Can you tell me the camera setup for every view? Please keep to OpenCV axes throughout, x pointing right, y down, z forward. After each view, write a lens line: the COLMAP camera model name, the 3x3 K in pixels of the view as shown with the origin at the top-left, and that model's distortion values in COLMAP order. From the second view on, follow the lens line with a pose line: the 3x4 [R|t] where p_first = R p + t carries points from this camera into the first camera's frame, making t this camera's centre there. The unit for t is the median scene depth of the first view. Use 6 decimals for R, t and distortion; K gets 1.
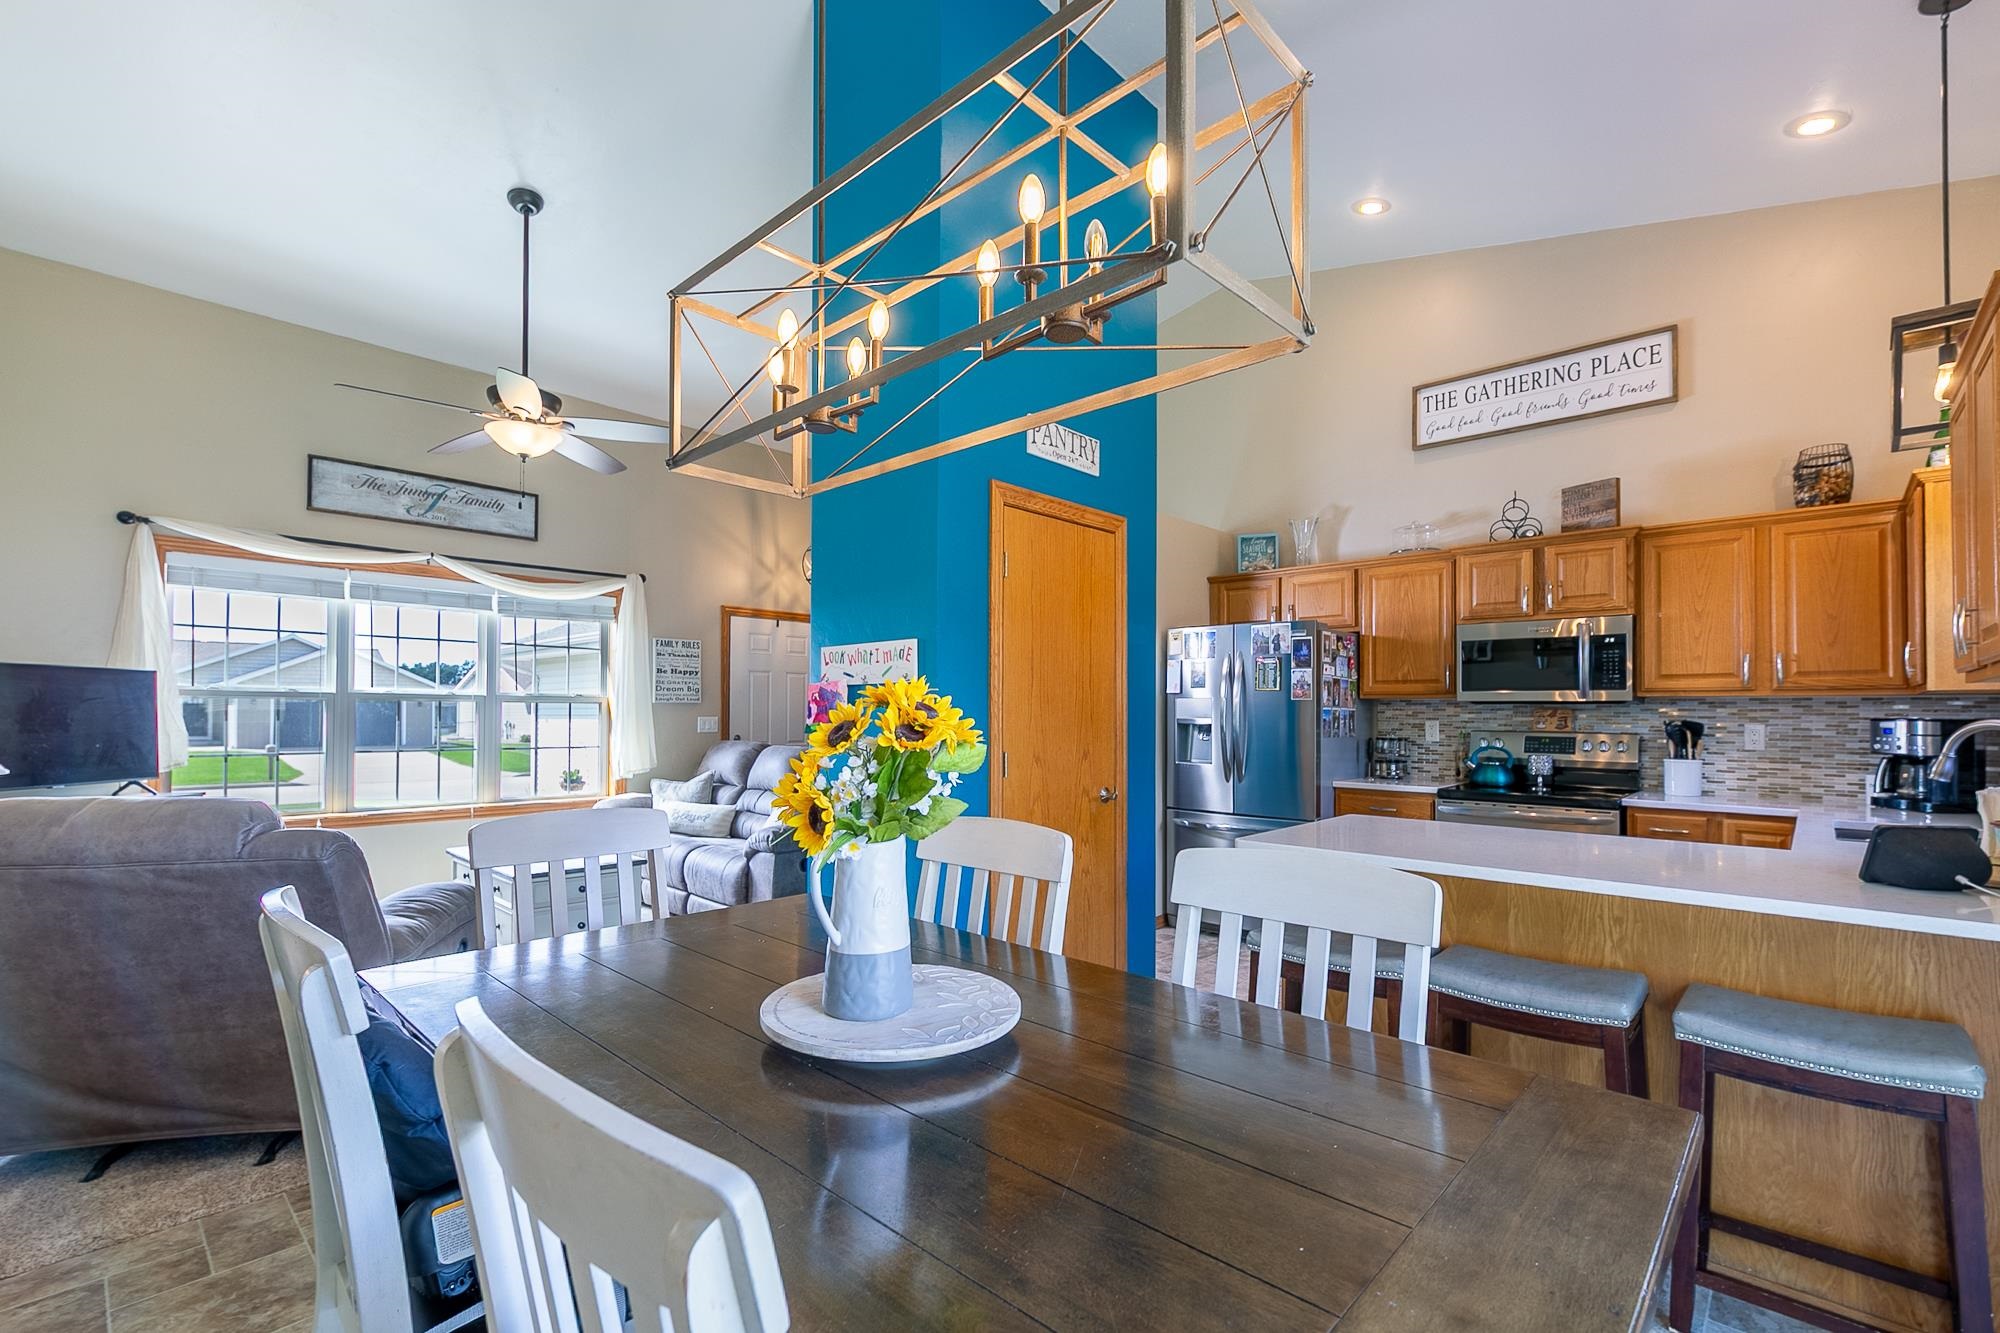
lens RADIAL K [[862.8, 0, 1013.6], [0, 862.8, 708.5], [0, 0, 1]] dist [-0.002145, -0.000998]
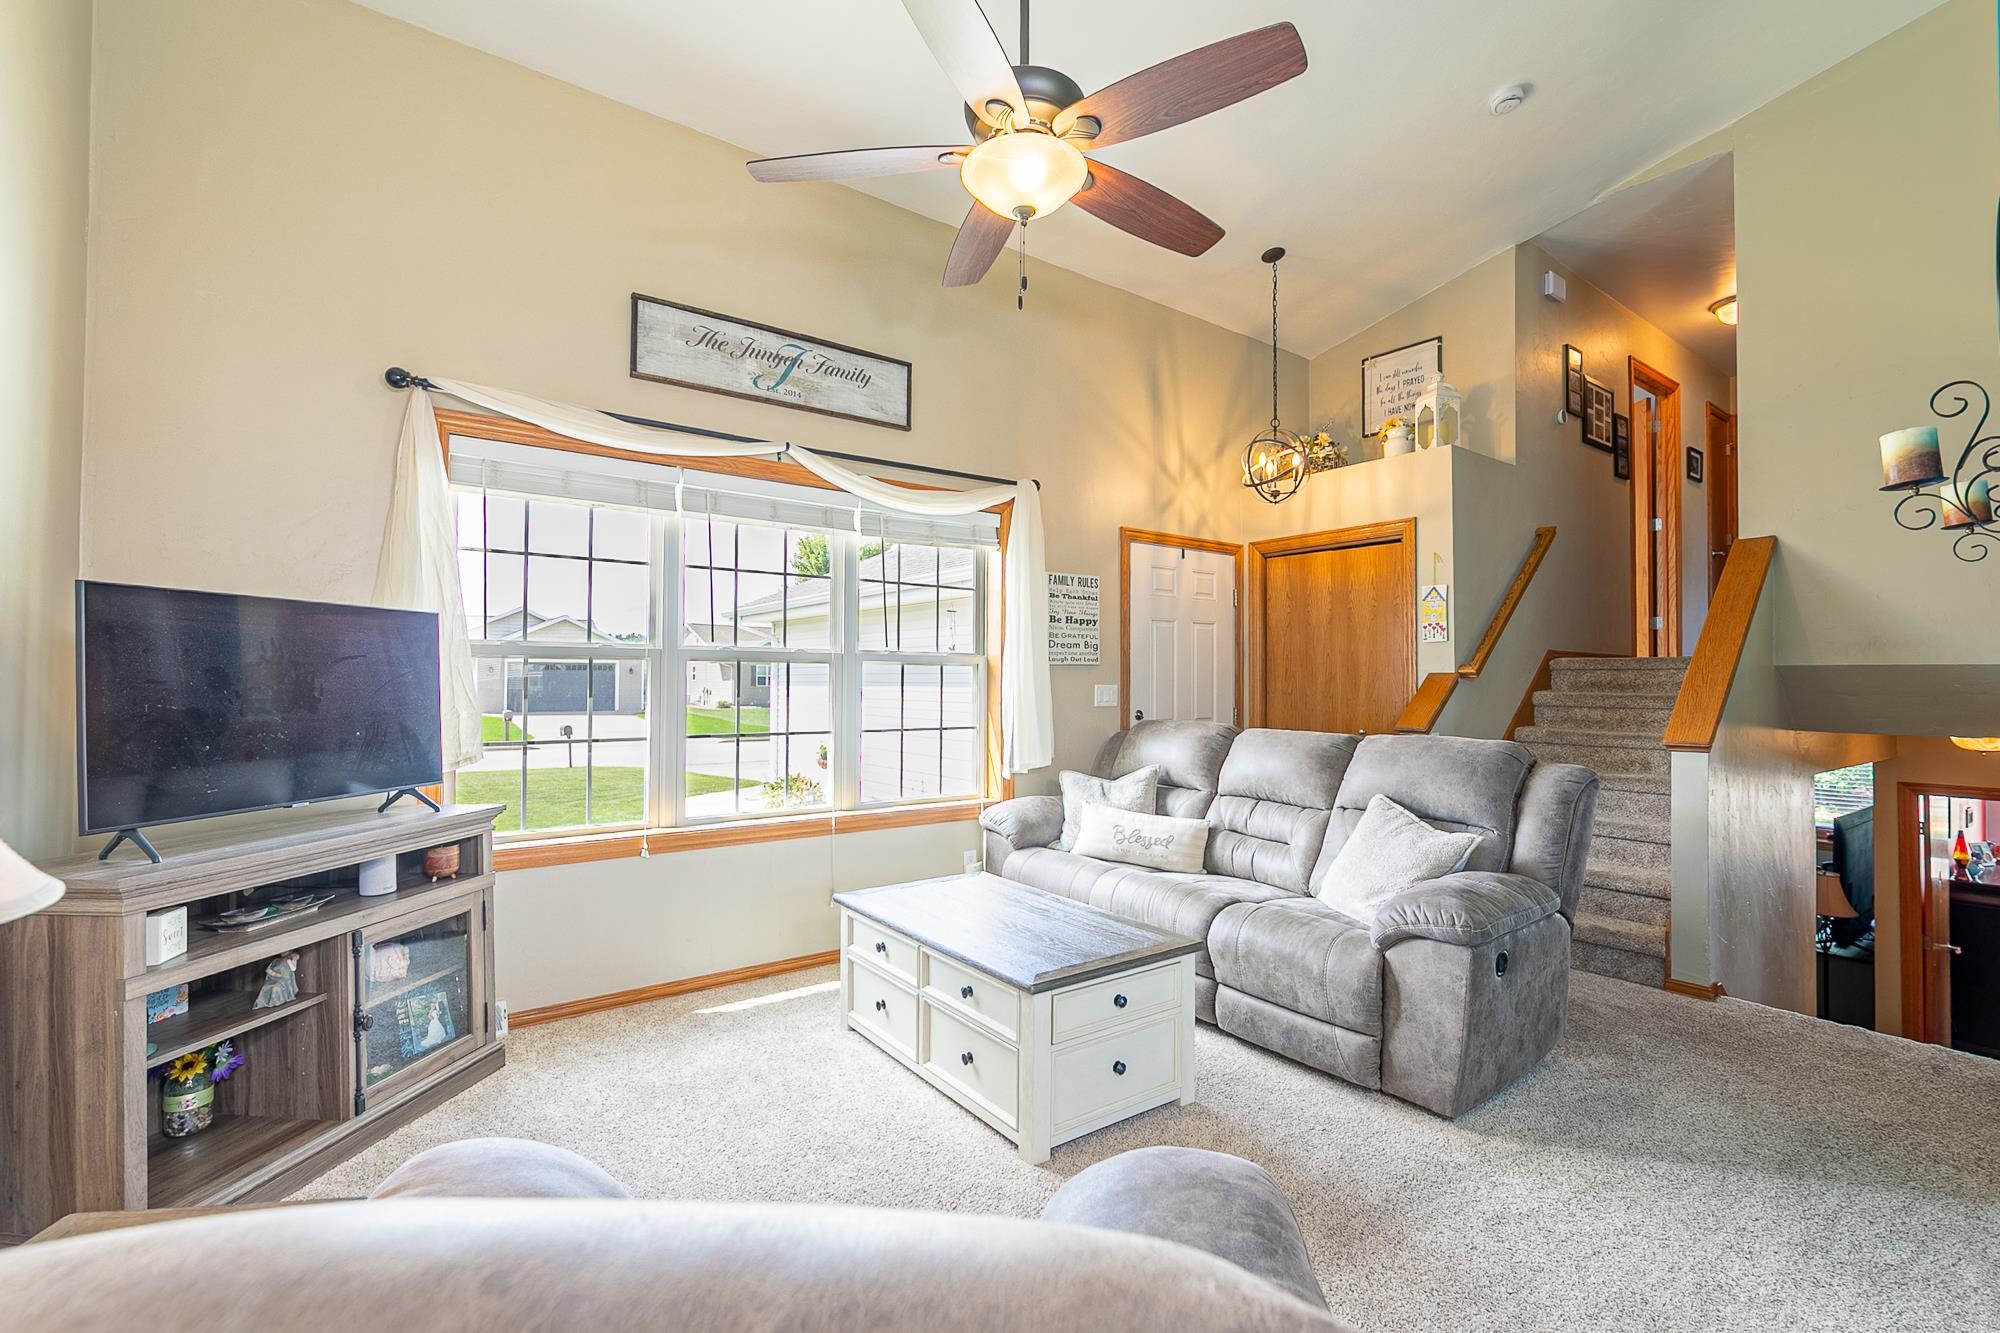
lens RADIAL K [[862.8, 0, 1020.9], [0, 862.8, 671.6], [0, 0, 1]] dist [-0.002145, -0.000998]
pose [[0.984473, -0.002545, -0.175516, -0.348348], [0.001867, 0.999990, -0.004028, 0.002342], [0.175525, 0.003638, 0.984468, 0.338746]]
